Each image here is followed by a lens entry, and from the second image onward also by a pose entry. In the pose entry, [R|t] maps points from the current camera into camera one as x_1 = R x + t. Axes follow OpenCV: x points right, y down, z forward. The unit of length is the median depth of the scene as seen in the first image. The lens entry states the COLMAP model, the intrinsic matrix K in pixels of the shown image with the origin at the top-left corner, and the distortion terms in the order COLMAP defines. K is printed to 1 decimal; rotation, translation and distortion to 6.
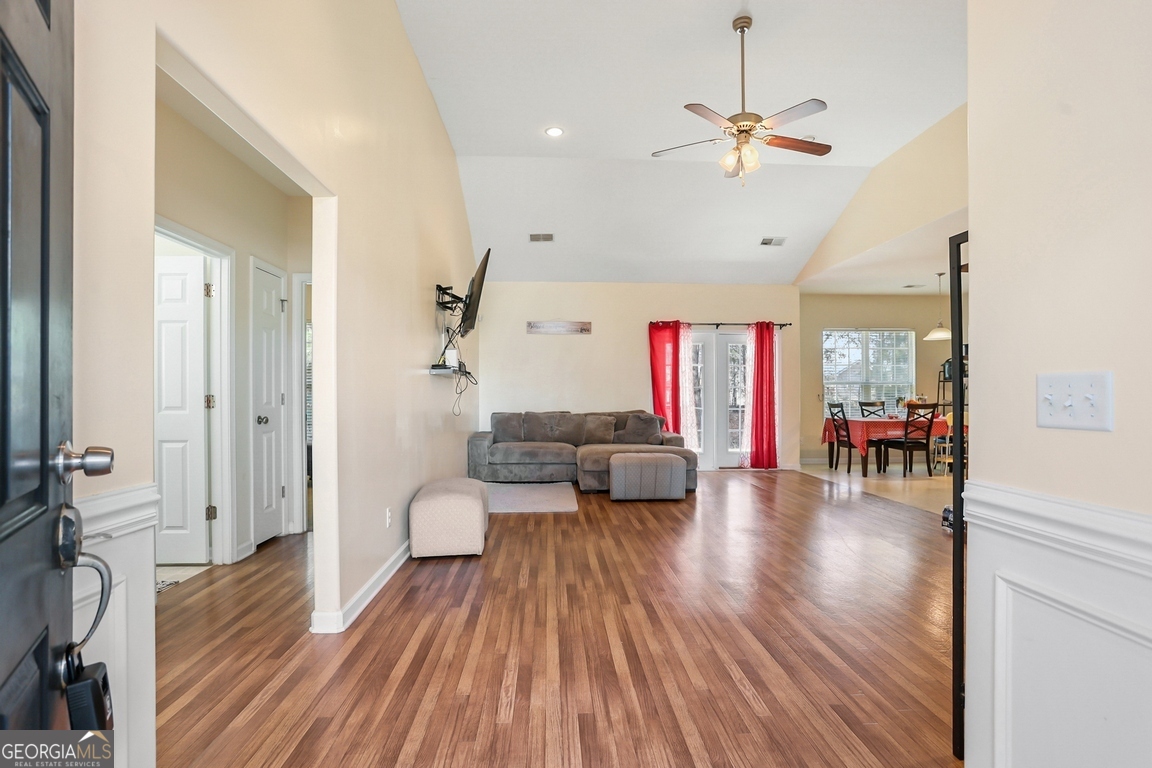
lens RADIAL K [[571.2, 0, 577.3], [0, 571.2, 390.4], [0, 0, 1]] dist [-0.025345, 0.000114]
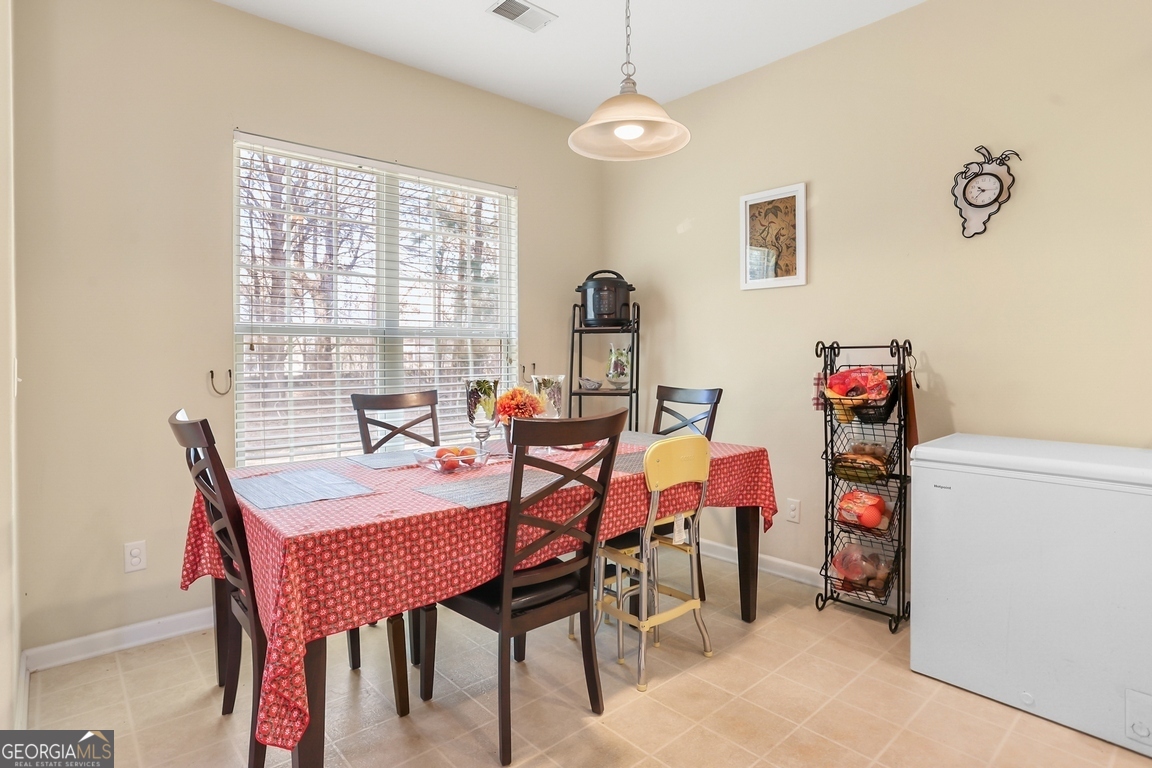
lens RADIAL K [[621.3, 0, 577.4], [0, 621.3, 356.0], [0, 0, 1]] dist [-0.003574, -0.001147]
pose [[0.781290, -0.004087, 0.624155, 0.392077], [0.000957, 0.999985, 0.005350, -0.001423], [-0.624167, -0.003582, 0.781282, 0.689804]]
